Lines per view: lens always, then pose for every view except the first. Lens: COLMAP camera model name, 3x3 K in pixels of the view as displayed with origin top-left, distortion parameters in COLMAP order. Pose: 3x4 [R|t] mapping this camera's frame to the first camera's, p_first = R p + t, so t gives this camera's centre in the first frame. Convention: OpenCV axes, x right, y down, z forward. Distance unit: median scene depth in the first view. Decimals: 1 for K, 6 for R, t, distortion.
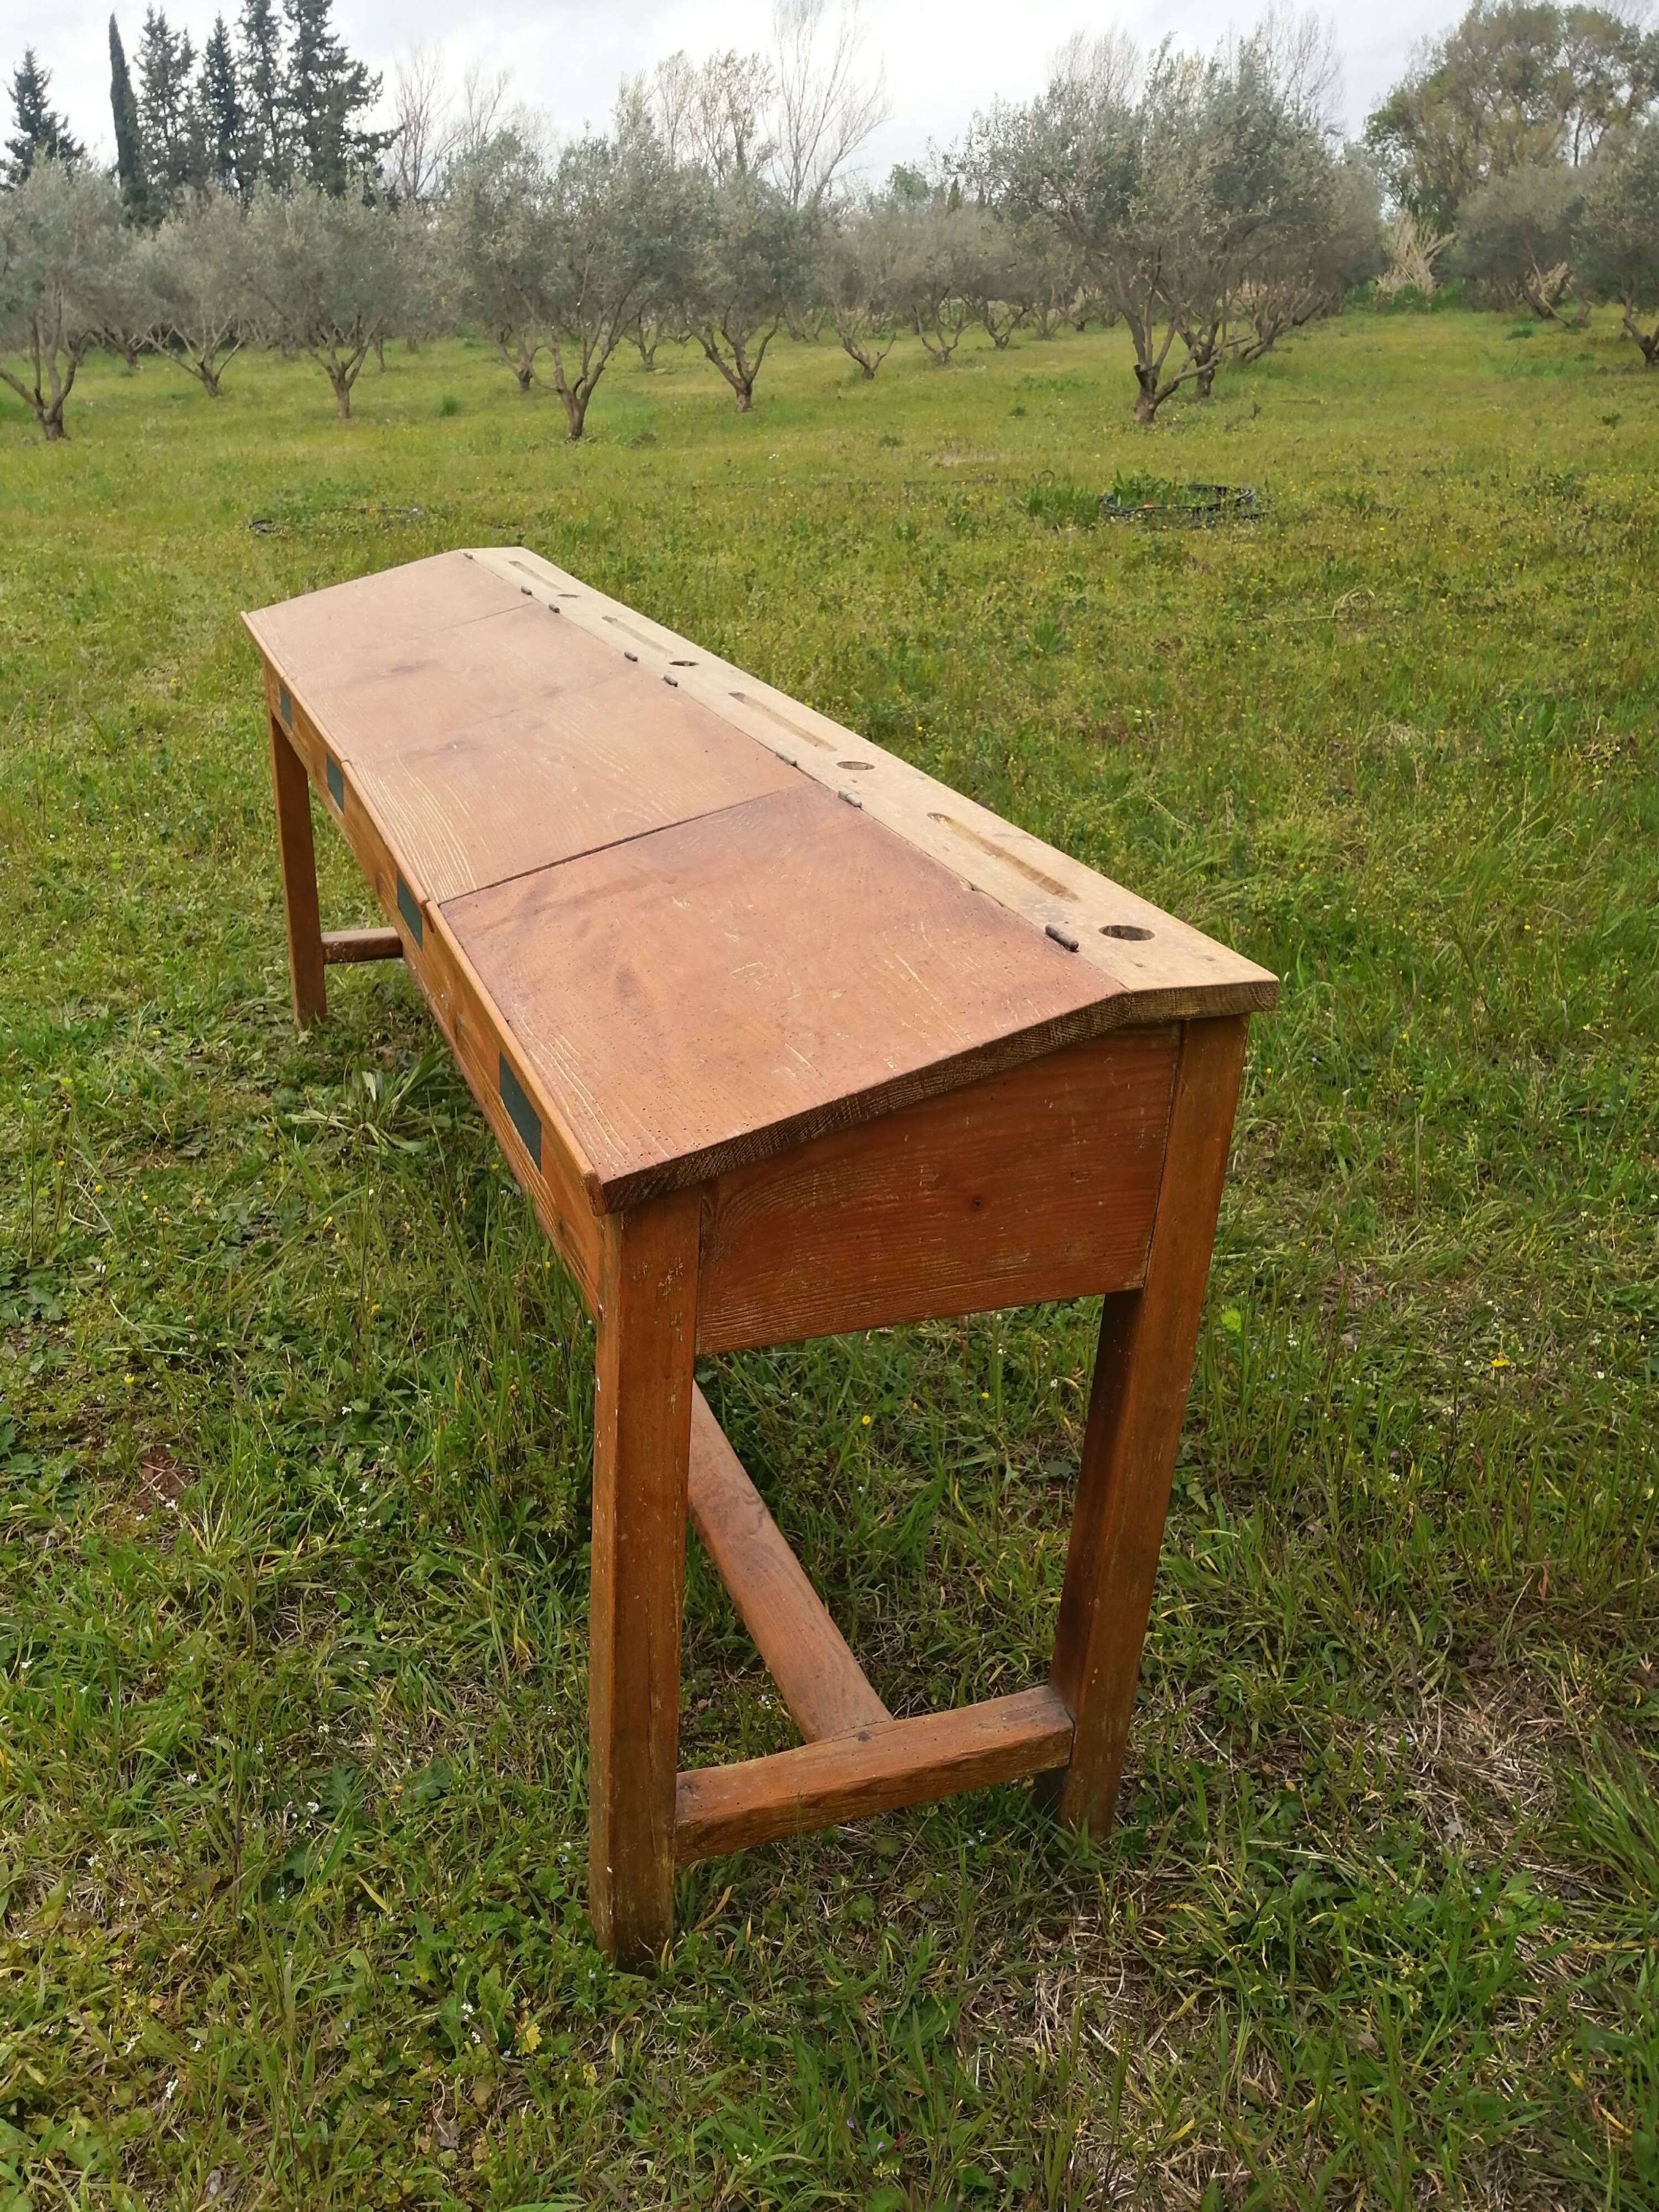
lens RADIAL K [[1730.3, 0, 829.5], [0, 1730.3, 1106.0], [0, 0, 1]] dist [-0.012335, 0.048200]
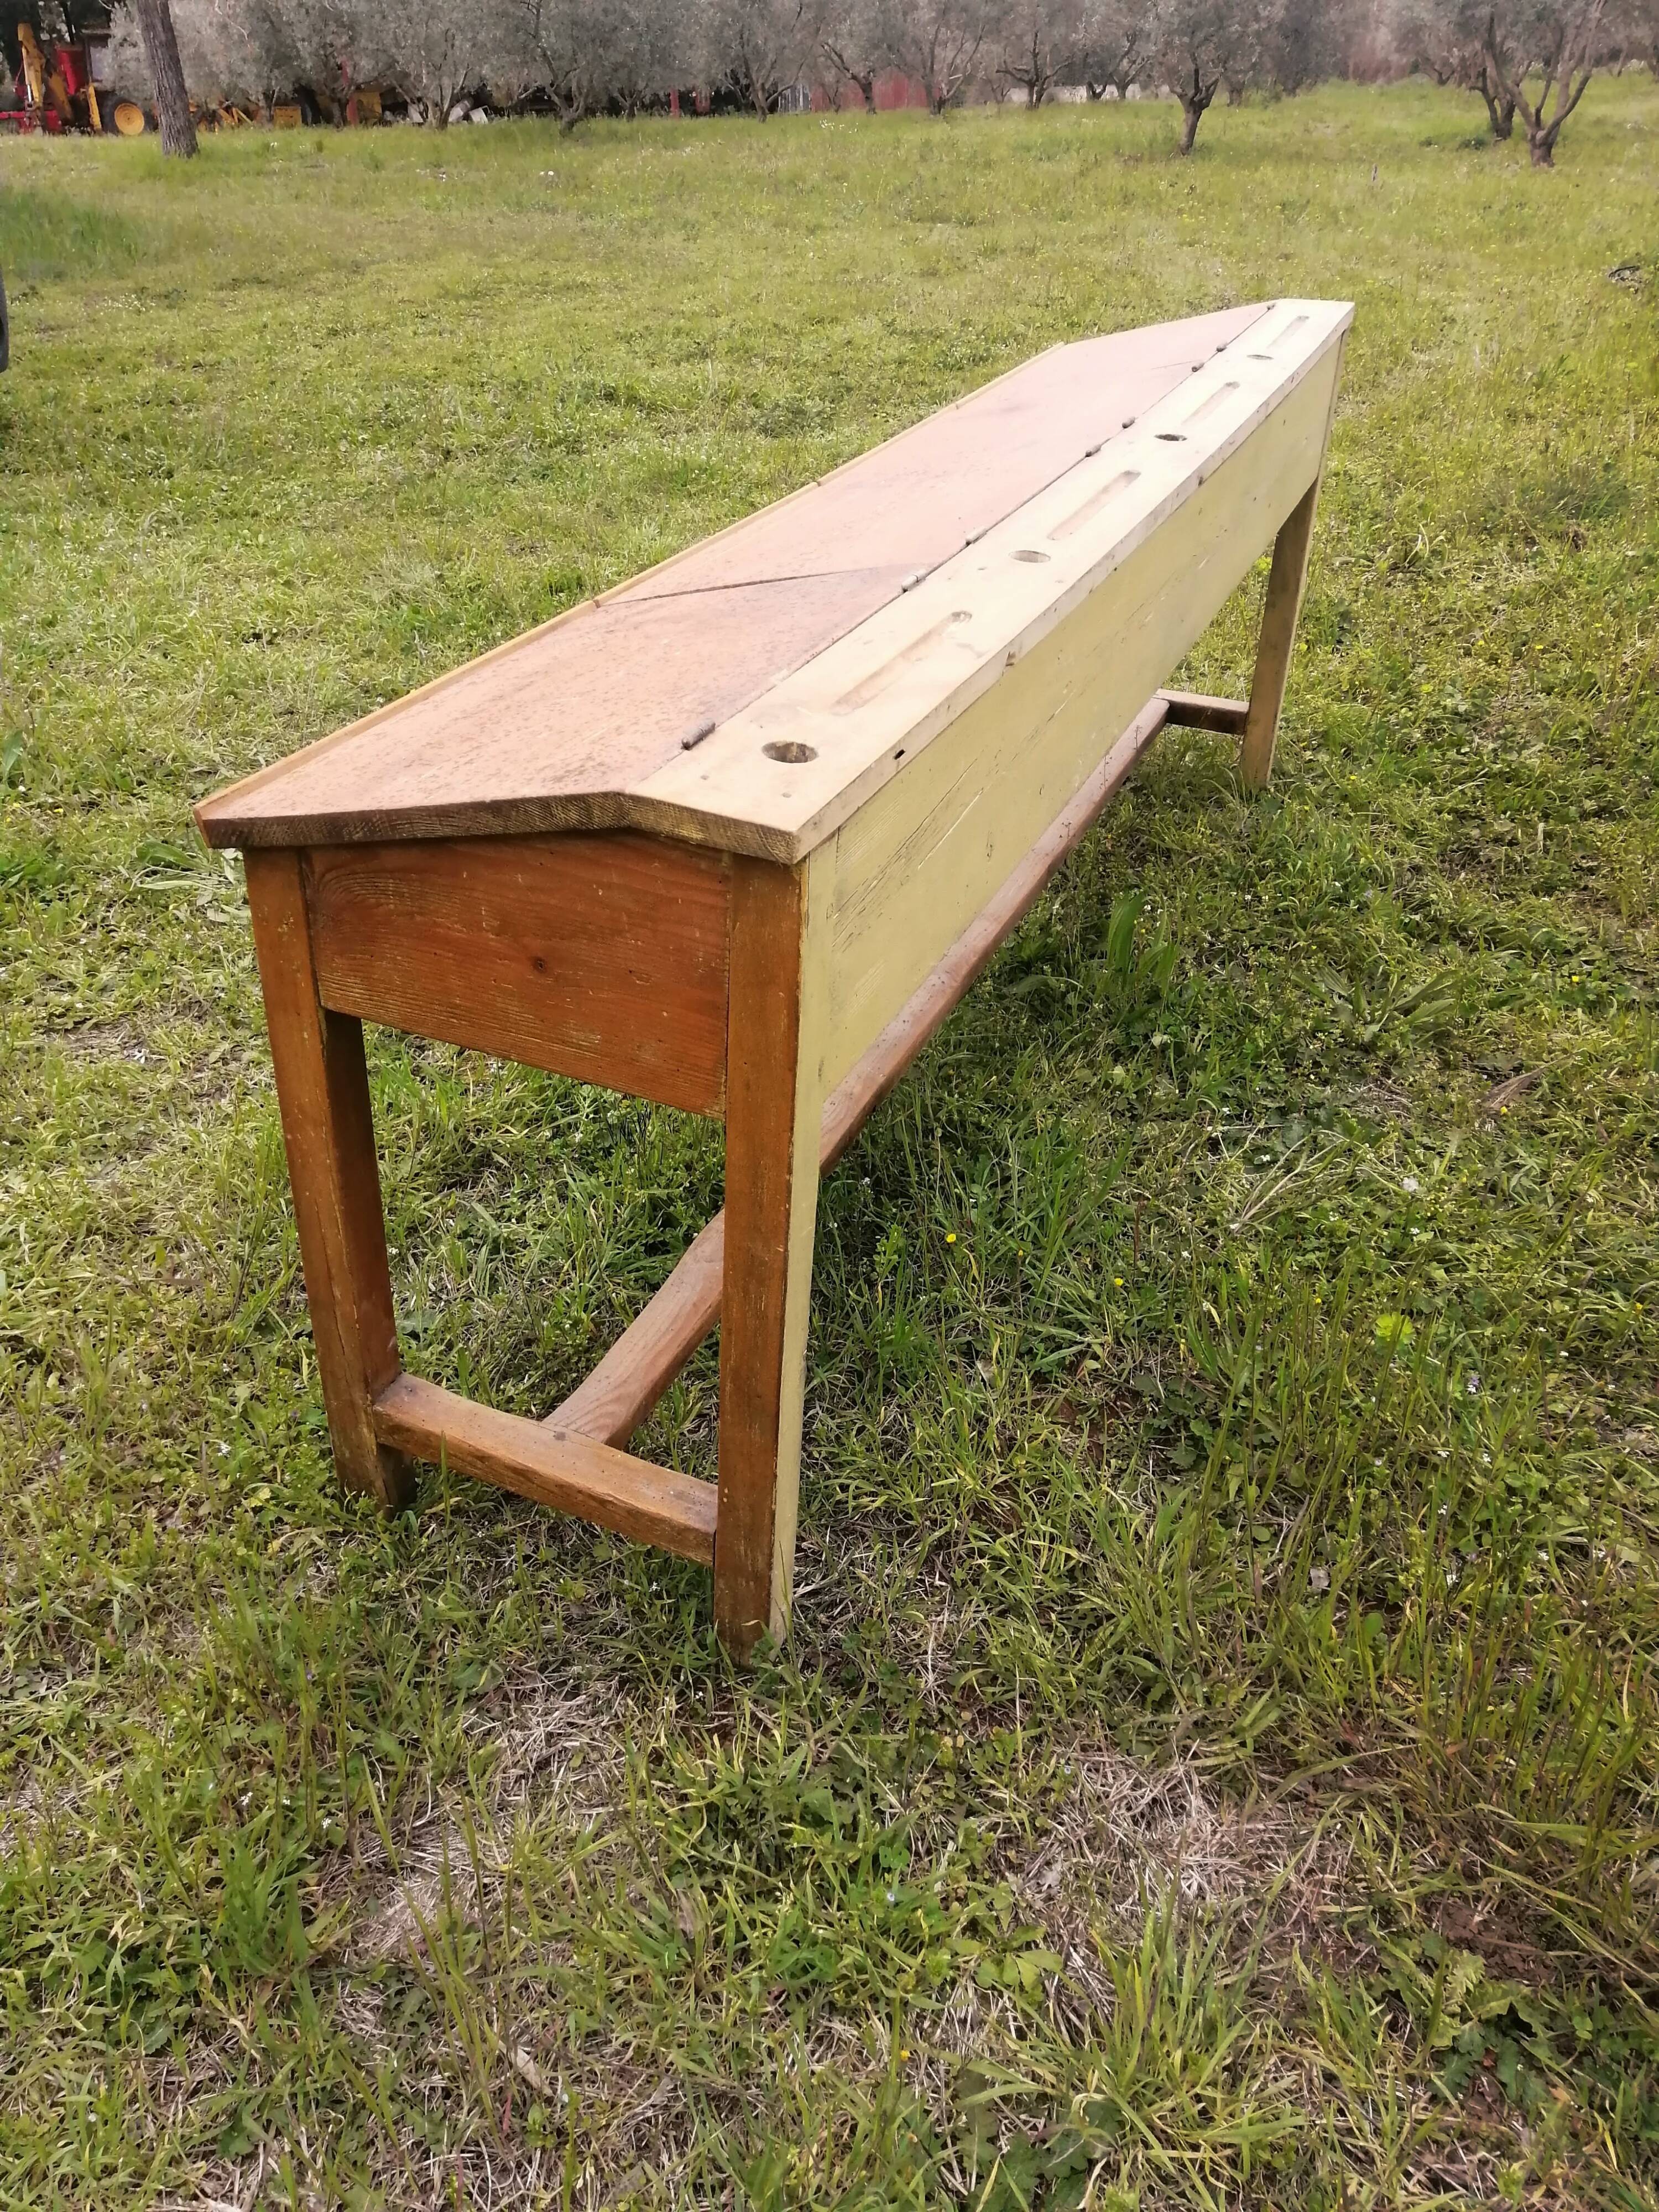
lens RADIAL K [[1730.3, 0, 829.5], [0, 1730.3, 1106.0], [0, 0, 1]] dist [-0.012335, 0.048200]
pose [[0.717299, 0.367260, -0.592116, 0.530967], [-0.288591, 0.930085, 0.227281, -0.092886], [0.634190, 0.007851, 0.773137, 0.202546]]
